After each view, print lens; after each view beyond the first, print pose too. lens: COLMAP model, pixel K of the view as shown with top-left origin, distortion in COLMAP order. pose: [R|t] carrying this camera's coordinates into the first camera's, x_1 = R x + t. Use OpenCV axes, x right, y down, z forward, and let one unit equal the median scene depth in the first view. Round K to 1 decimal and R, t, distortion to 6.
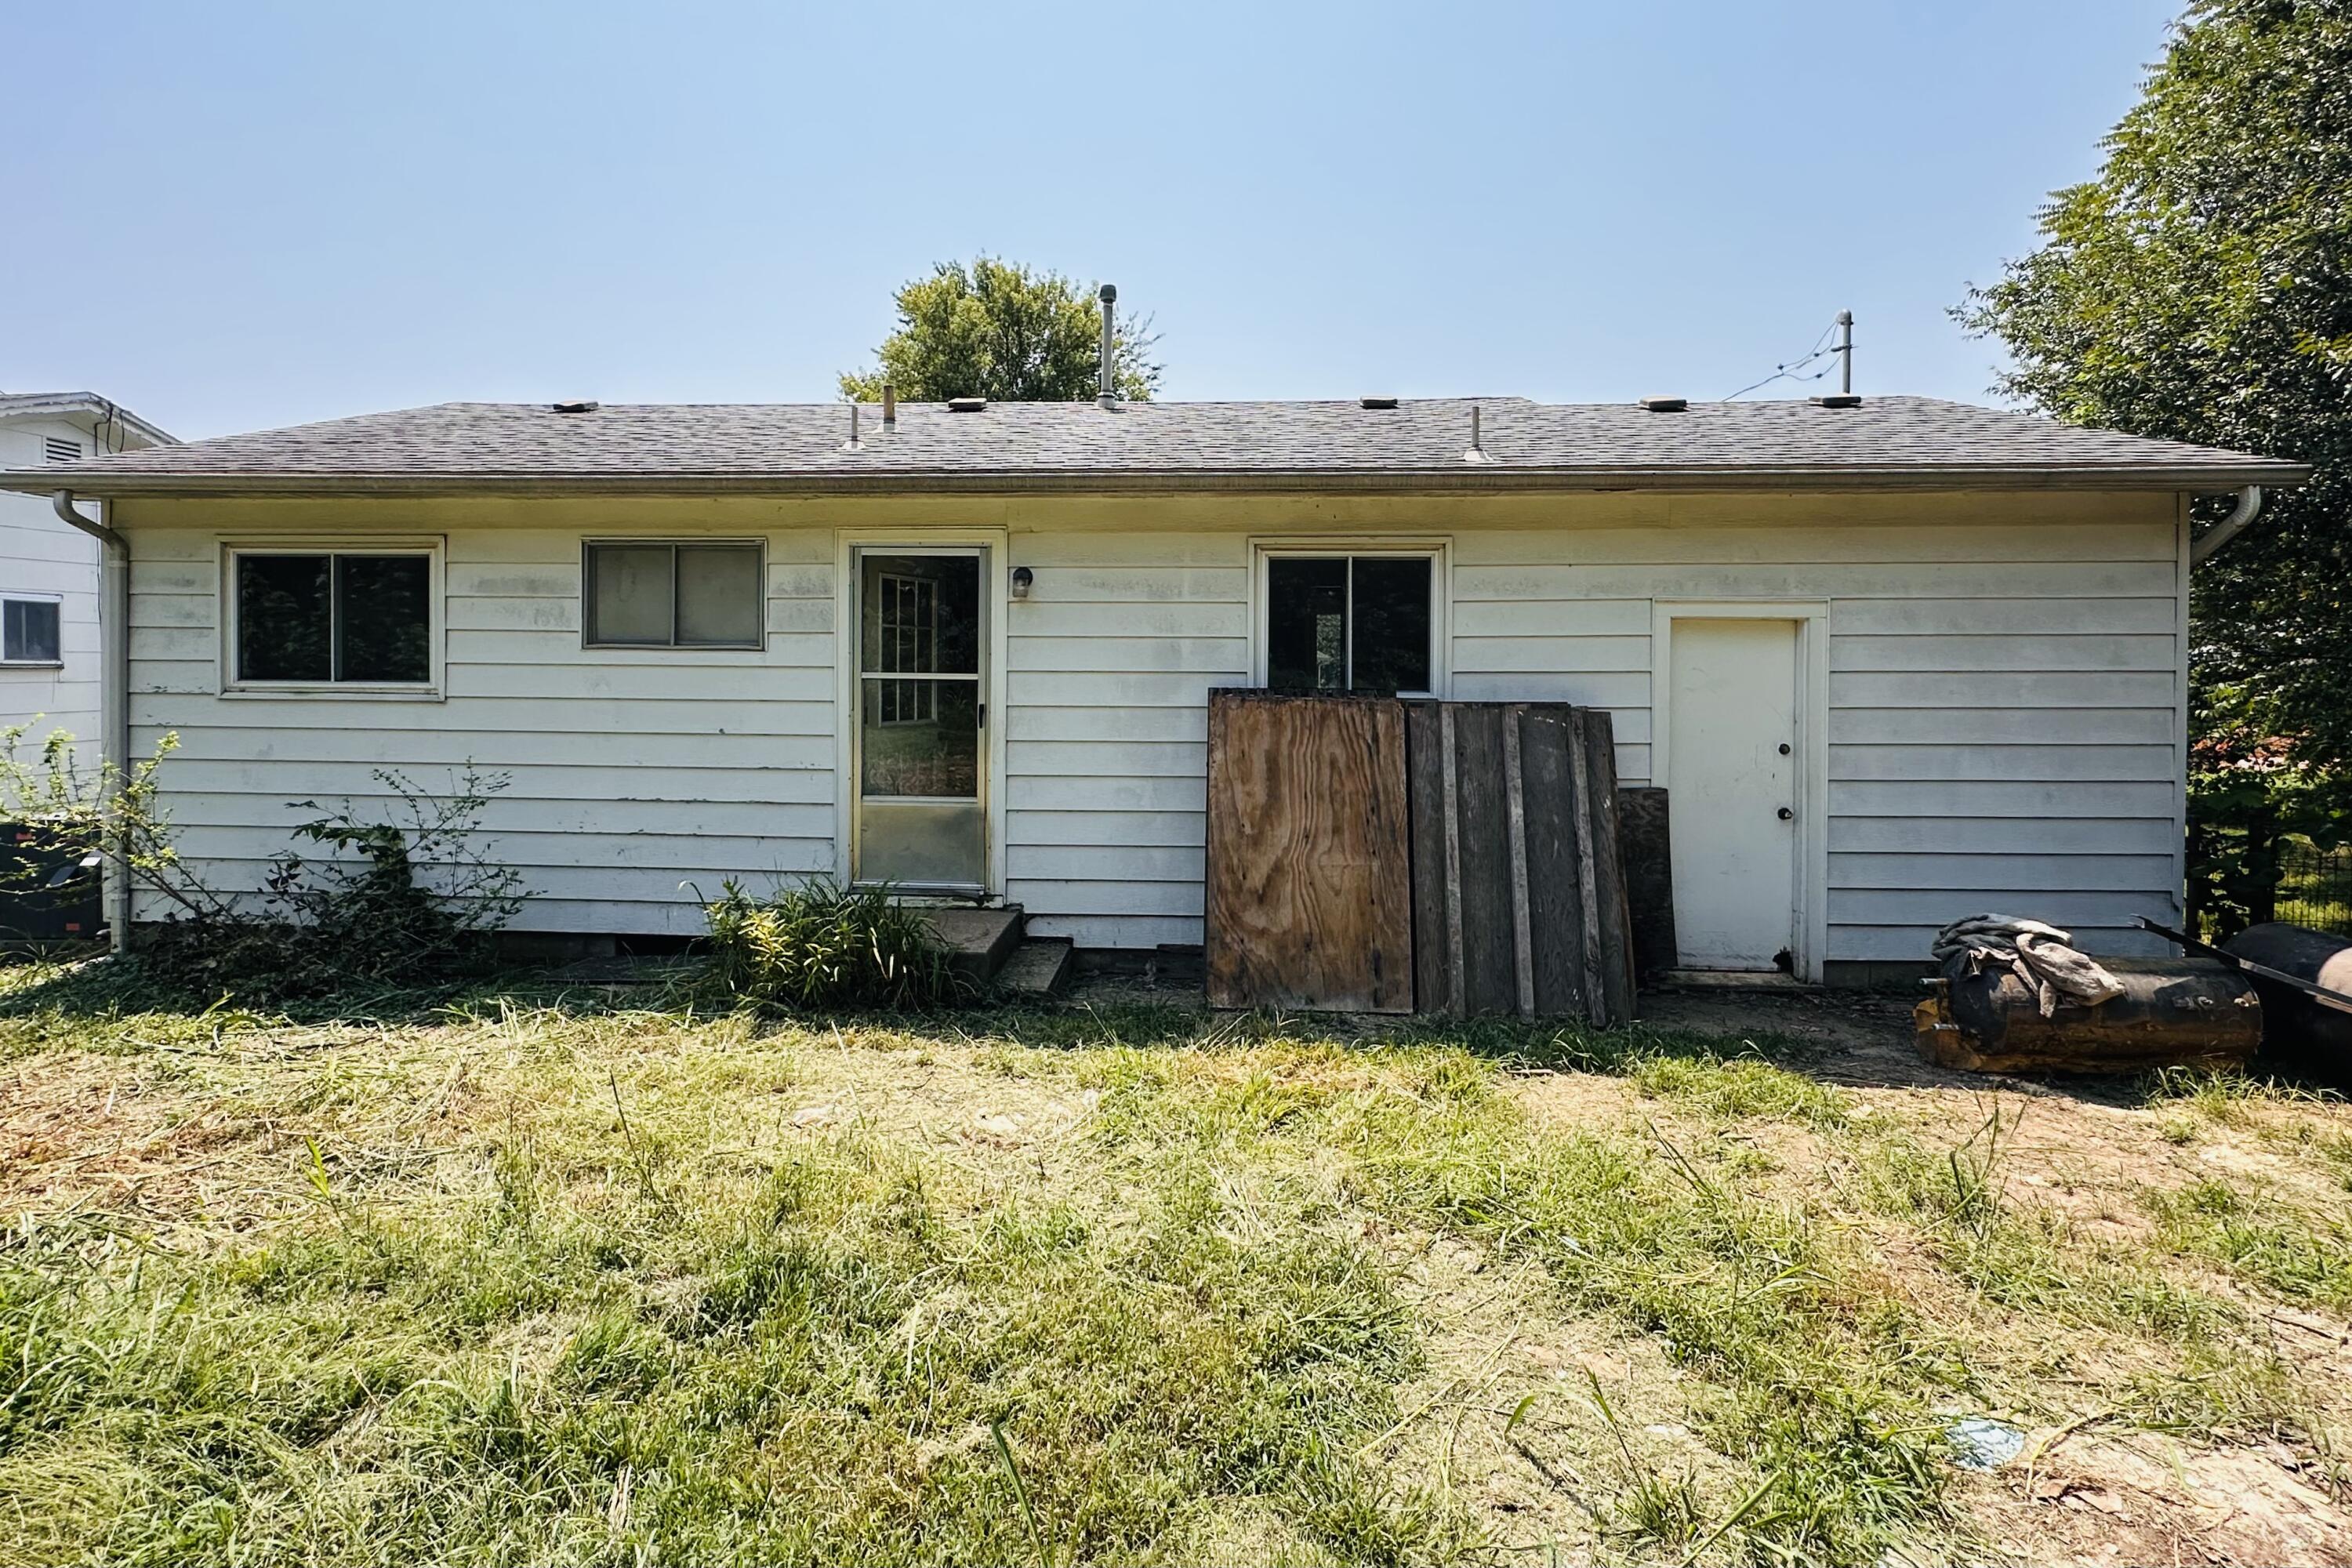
lens RADIAL K [[1093.1, 0, 1184.4], [0, 1093.1, 662.1], [0, 0, 1]] dist [-0.005680, -0.000225]
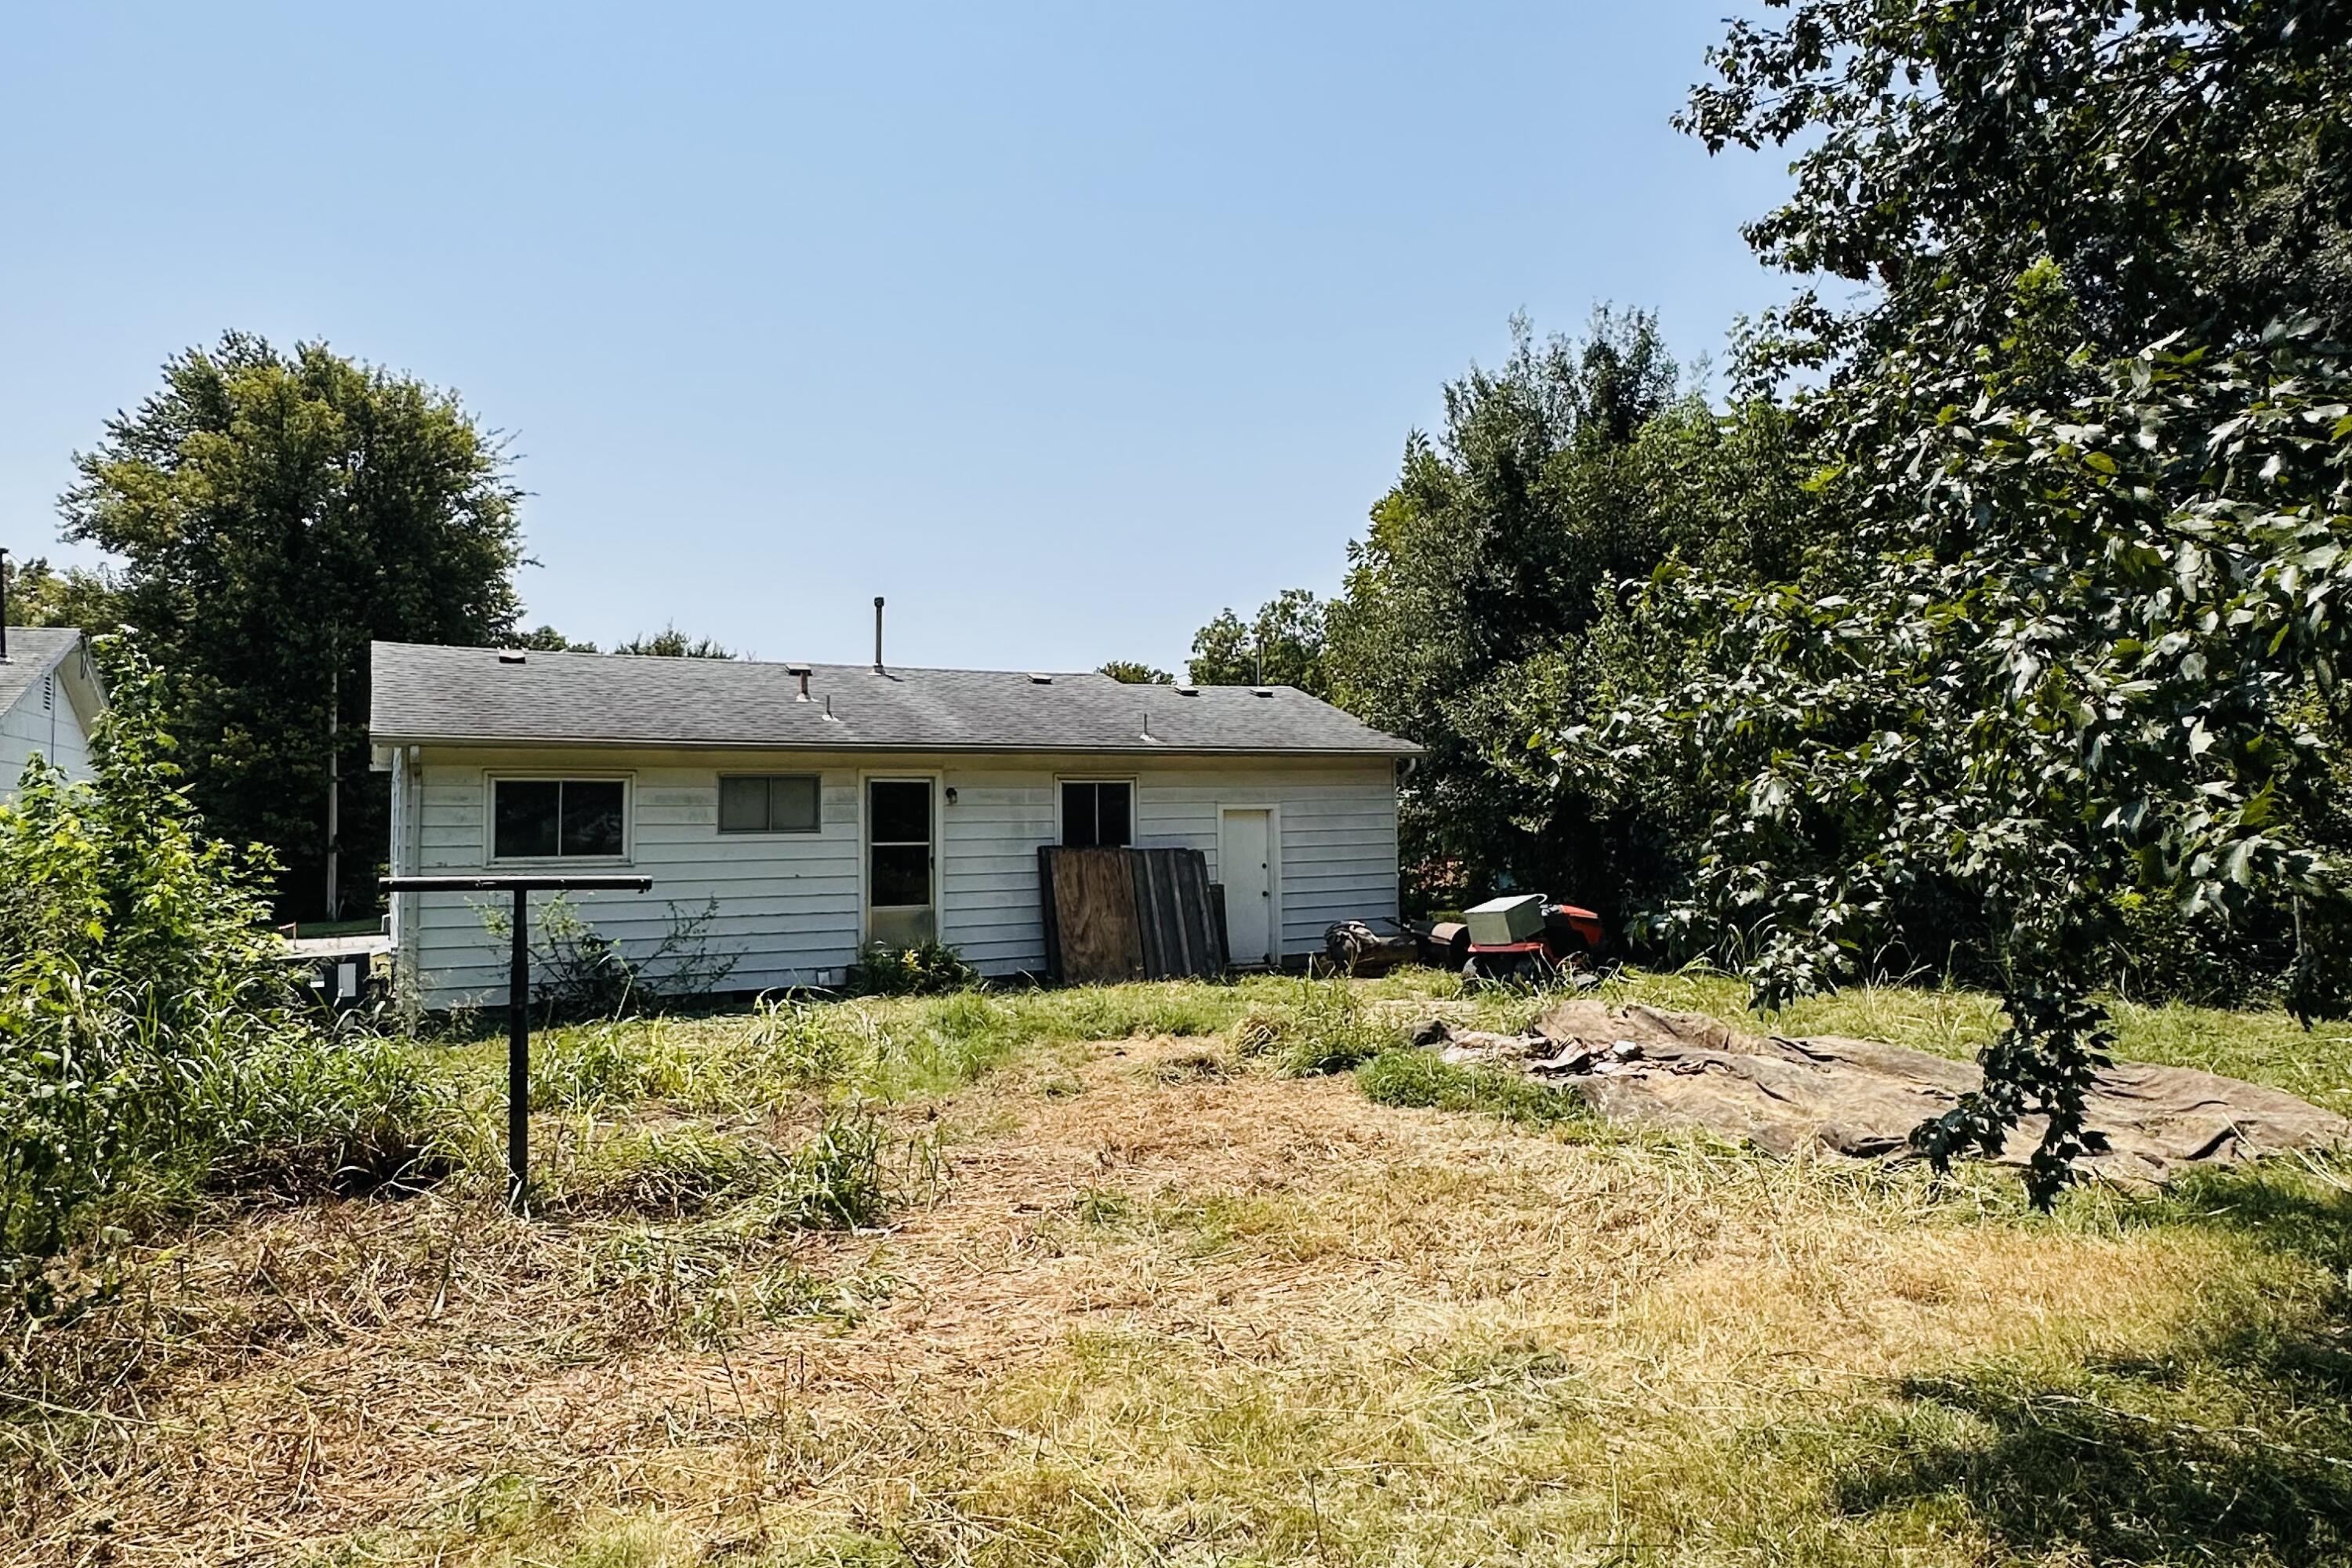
lens RADIAL K [[1093.1, 0, 1175.3], [0, 1093.1, 789.6], [0, 0, 1]] dist [-0.005680, -0.000225]
pose [[0.867155, -0.001085, 0.498037, -0.792719], [0.016711, 0.999498, -0.026919, -0.023812], [-0.497758, 0.031666, 0.866738, -0.947795]]
